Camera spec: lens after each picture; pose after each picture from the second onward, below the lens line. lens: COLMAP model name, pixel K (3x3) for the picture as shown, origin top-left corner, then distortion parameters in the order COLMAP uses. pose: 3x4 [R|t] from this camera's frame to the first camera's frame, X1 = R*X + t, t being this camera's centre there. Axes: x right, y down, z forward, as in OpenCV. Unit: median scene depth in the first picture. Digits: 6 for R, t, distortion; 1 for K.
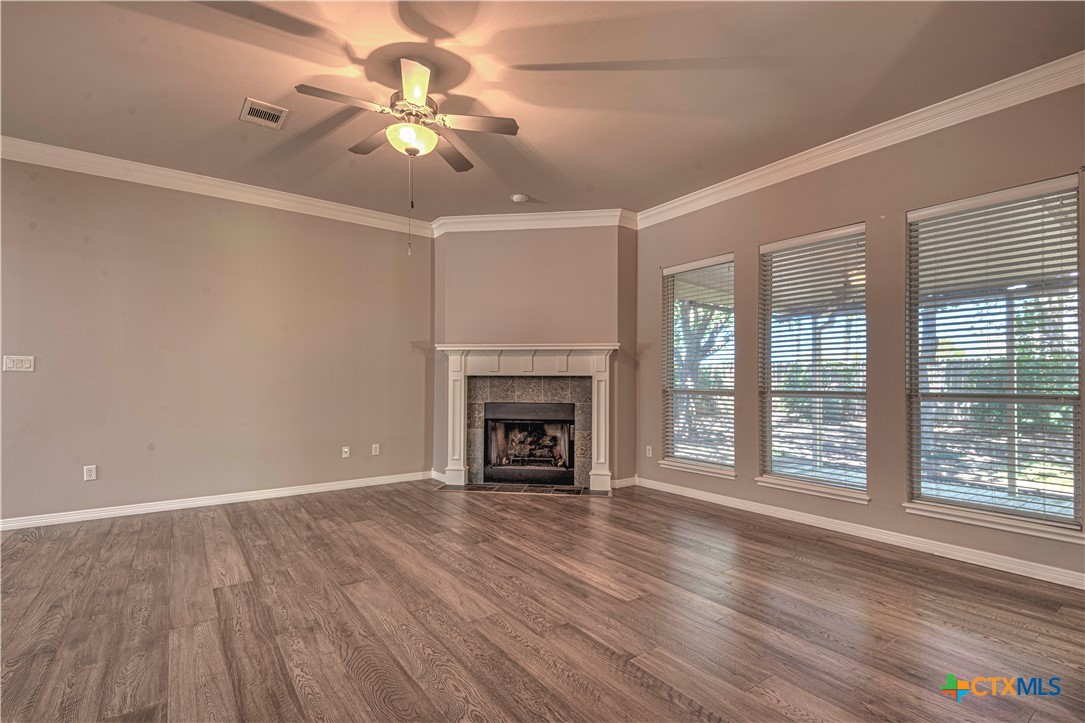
lens RADIAL K [[501.7, 0, 532.2], [0, 501.7, 382.0], [0, 0, 1]] dist [0.029703, -0.009496]
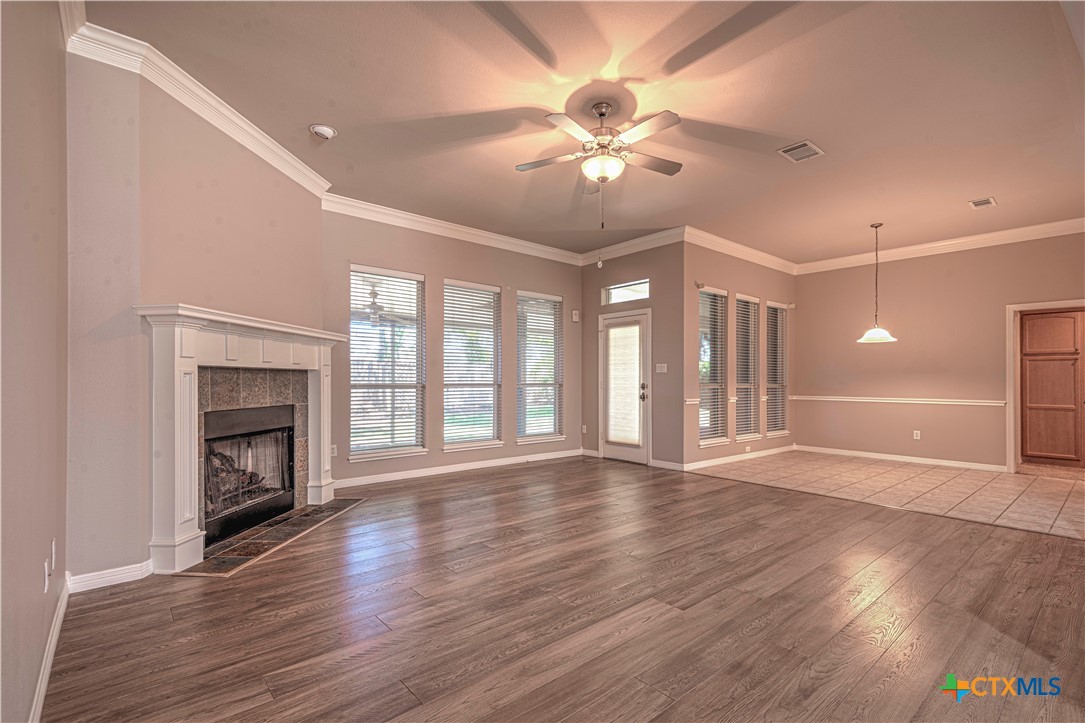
lens RADIAL K [[501.7, 0, 559.7], [0, 501.7, 386.5], [0, 0, 1]] dist [0.029703, -0.009496]
pose [[-0.114792, -0.011755, 0.993320, -1.367079], [-0.003655, 0.999928, 0.011411, 0.005638], [-0.993383, -0.002321, -0.114826, 1.221689]]
